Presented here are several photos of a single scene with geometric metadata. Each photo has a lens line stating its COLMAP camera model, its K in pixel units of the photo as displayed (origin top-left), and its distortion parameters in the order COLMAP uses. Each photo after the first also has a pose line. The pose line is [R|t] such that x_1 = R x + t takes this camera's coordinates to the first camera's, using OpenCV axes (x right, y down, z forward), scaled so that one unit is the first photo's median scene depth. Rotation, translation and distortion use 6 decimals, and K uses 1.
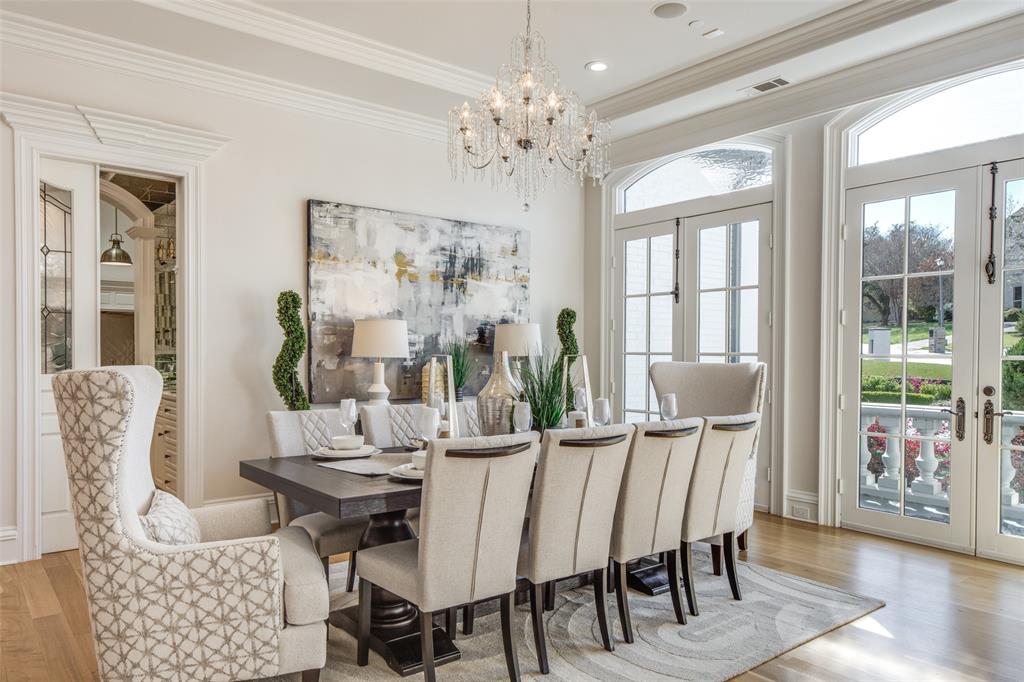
lens RADIAL K [[703.8, 0, 519.0], [0, 703.8, 349.7], [0, 0, 1]] dist [0.015685, 0.004377]
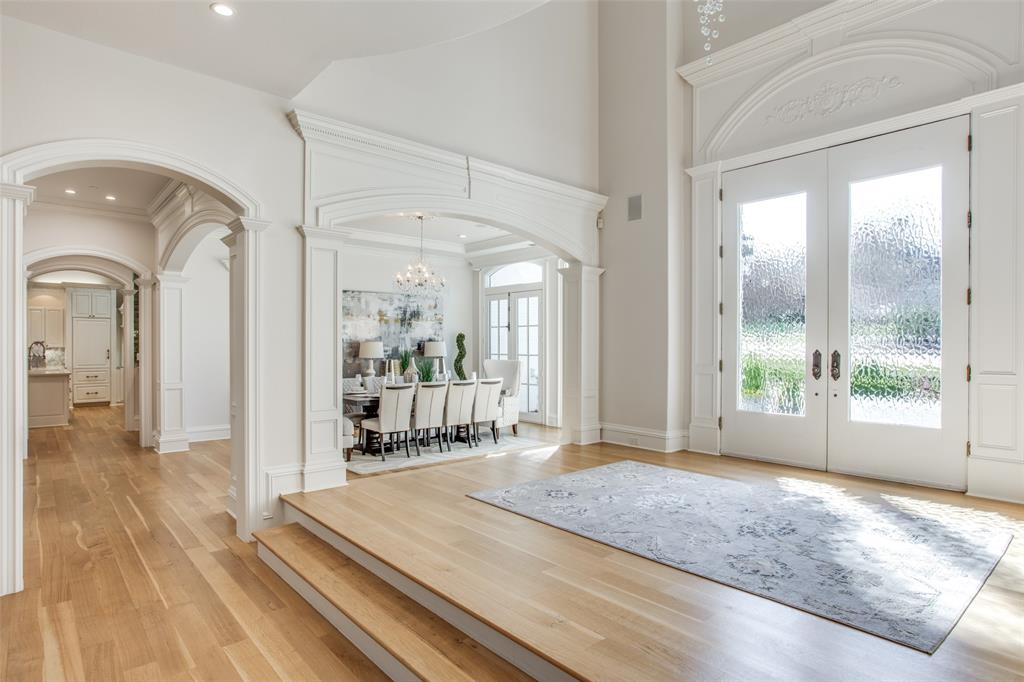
lens RADIAL K [[539.0, 0, 508.7], [0, 539.0, 341.8], [0, 0, 1]] dist [-0.025219, 0.003859]
pose [[0.999103, -0.005084, 0.042044, 0.161642], [0.005309, 0.999972, -0.005254, -0.026177], [-0.042017, 0.005472, 0.999102, -0.708008]]
